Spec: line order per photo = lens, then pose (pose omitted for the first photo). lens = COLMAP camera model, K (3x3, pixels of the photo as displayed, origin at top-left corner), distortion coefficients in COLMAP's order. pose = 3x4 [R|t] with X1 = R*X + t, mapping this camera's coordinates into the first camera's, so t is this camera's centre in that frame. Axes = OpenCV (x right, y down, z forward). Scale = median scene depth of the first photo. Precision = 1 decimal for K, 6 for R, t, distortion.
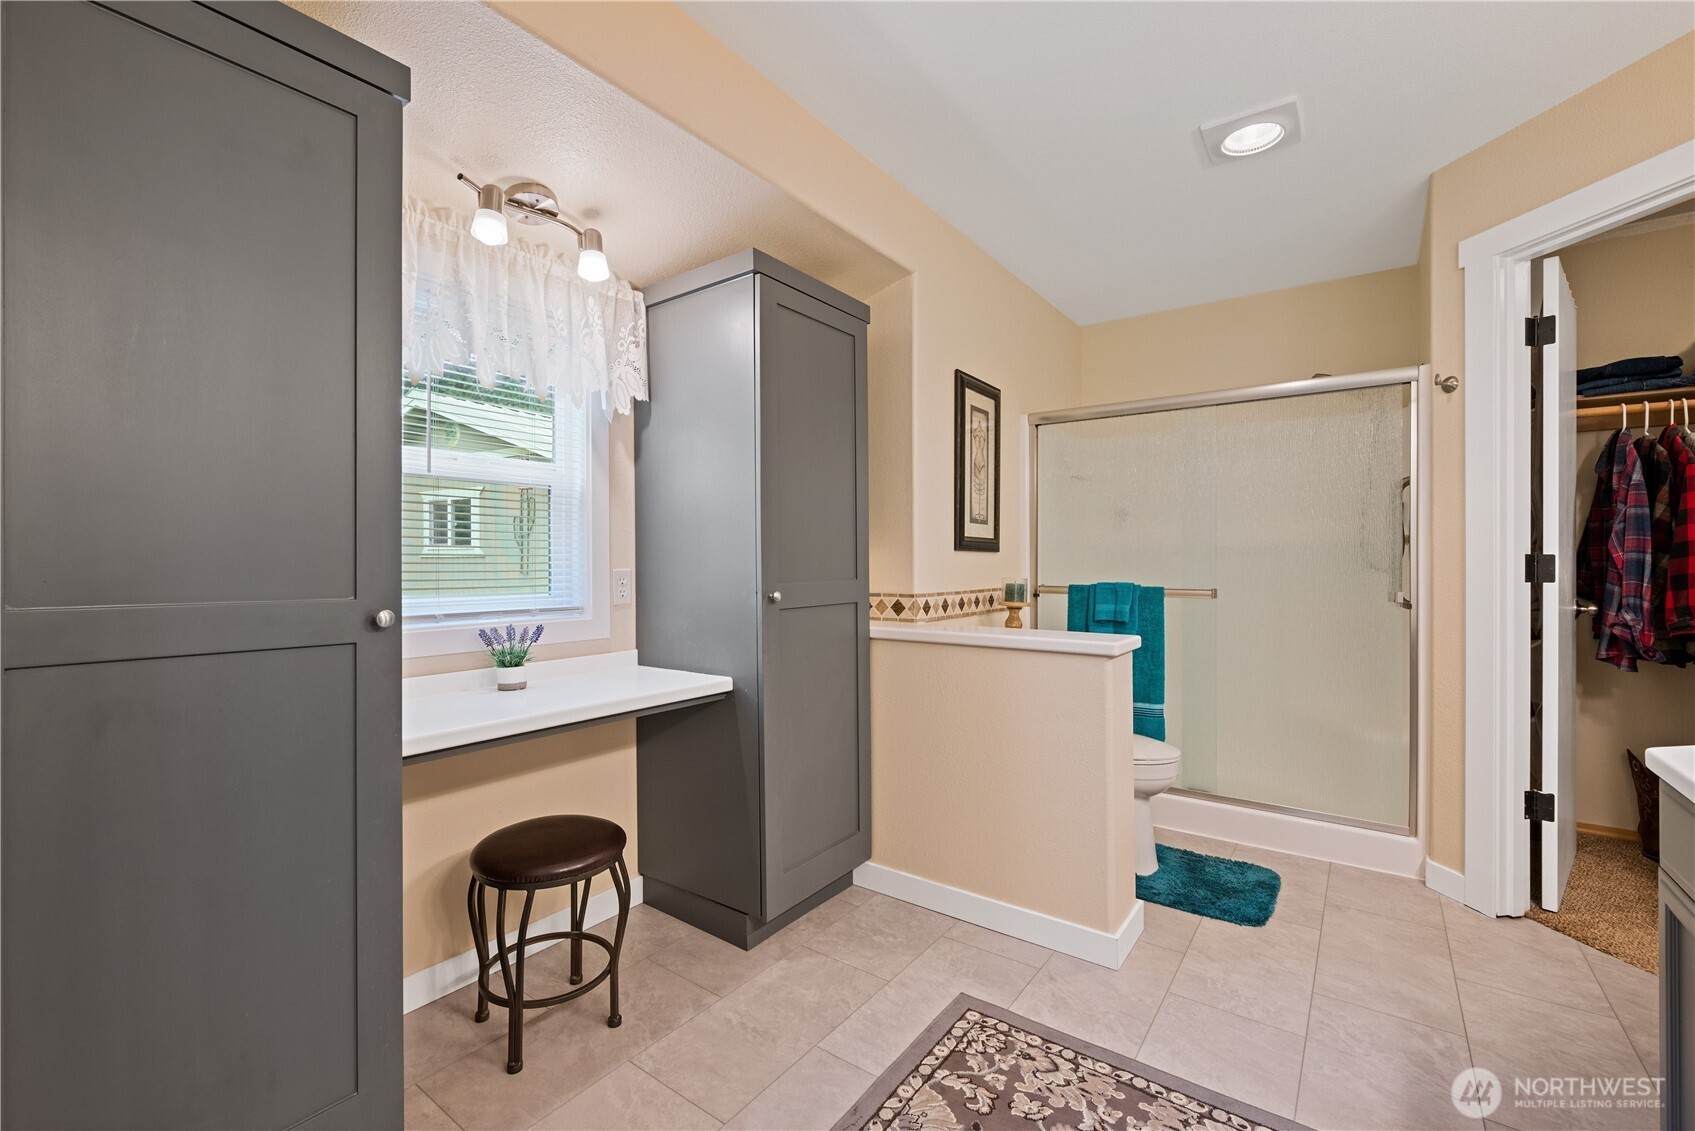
lens RADIAL K [[716.8, 0, 848.6], [0, 716.8, 569.9], [0, 0, 1]] dist [-0.000039, -0.000031]
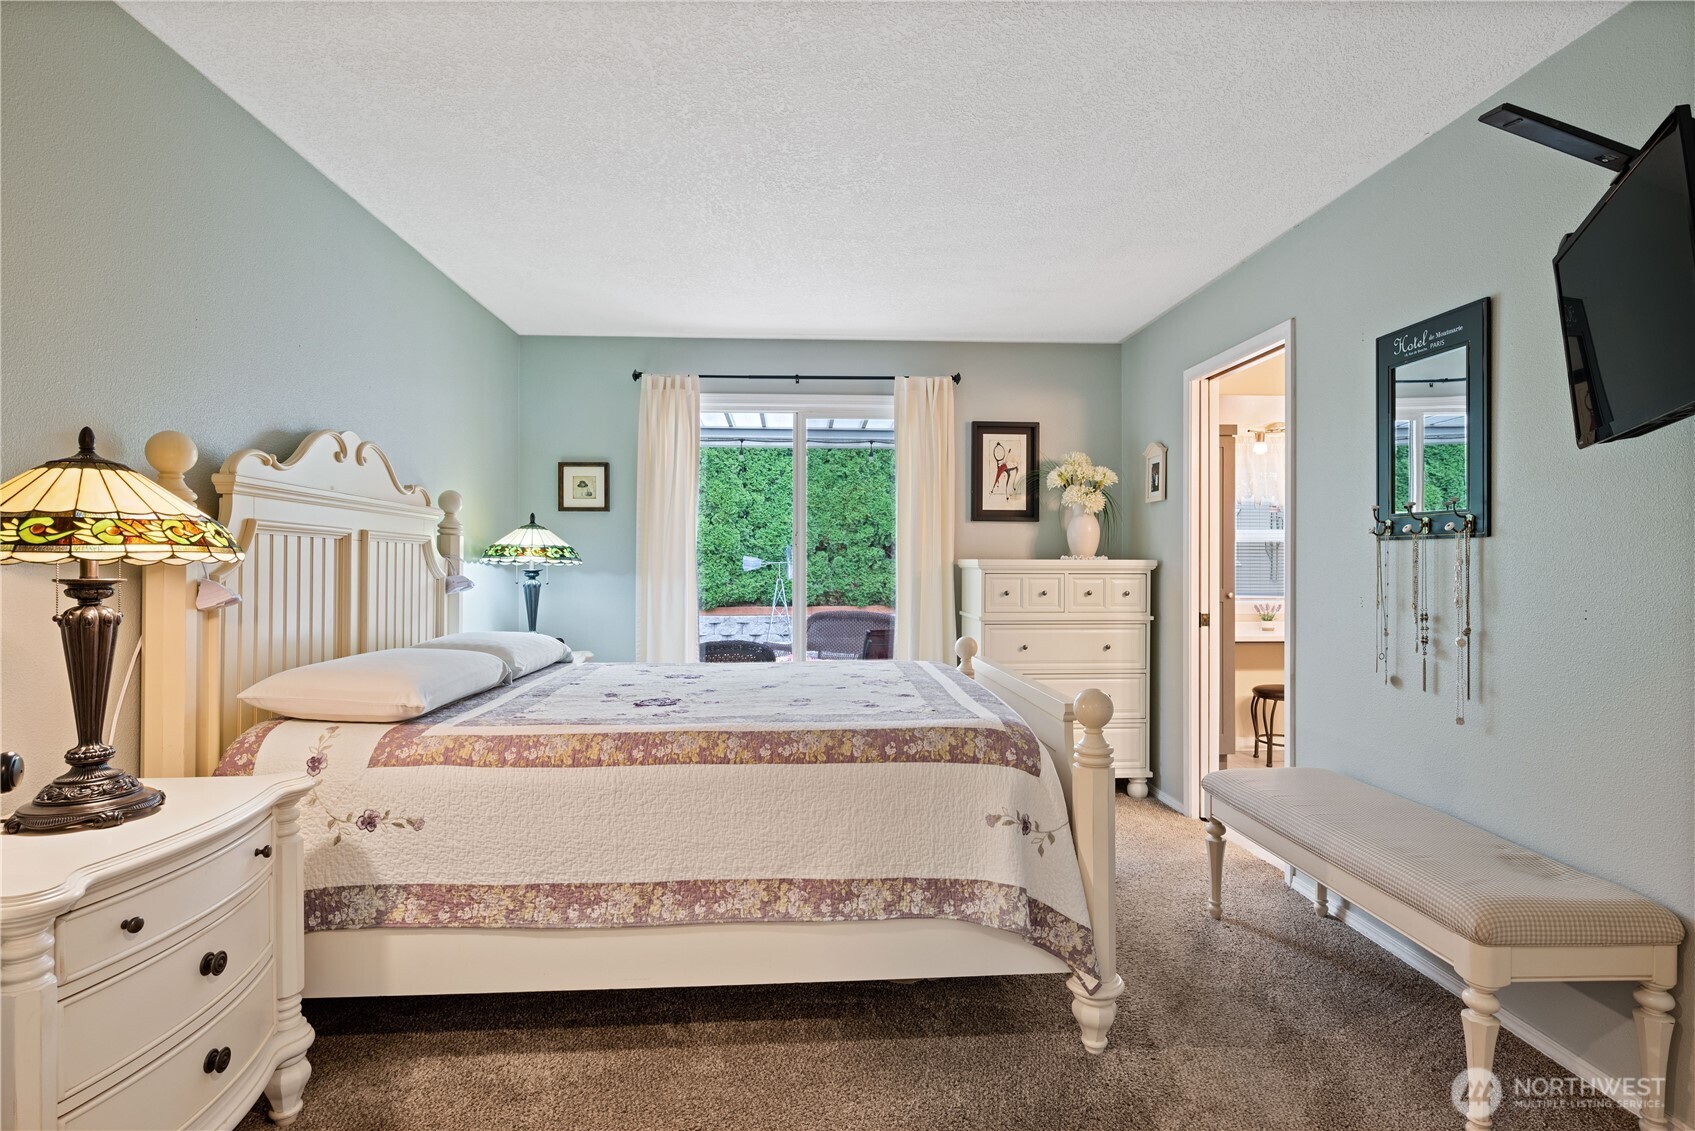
lens RADIAL K [[865.4, 0, 848.7], [0, 865.4, 570.0], [0, 0, 1]] dist [0.001507, -0.000140]
pose [[0.637612, -0.002982, -0.770352, 0.931096], [-0.001570, 0.999985, -0.005171, -0.018475], [0.770356, 0.004506, 0.637598, -2.069523]]
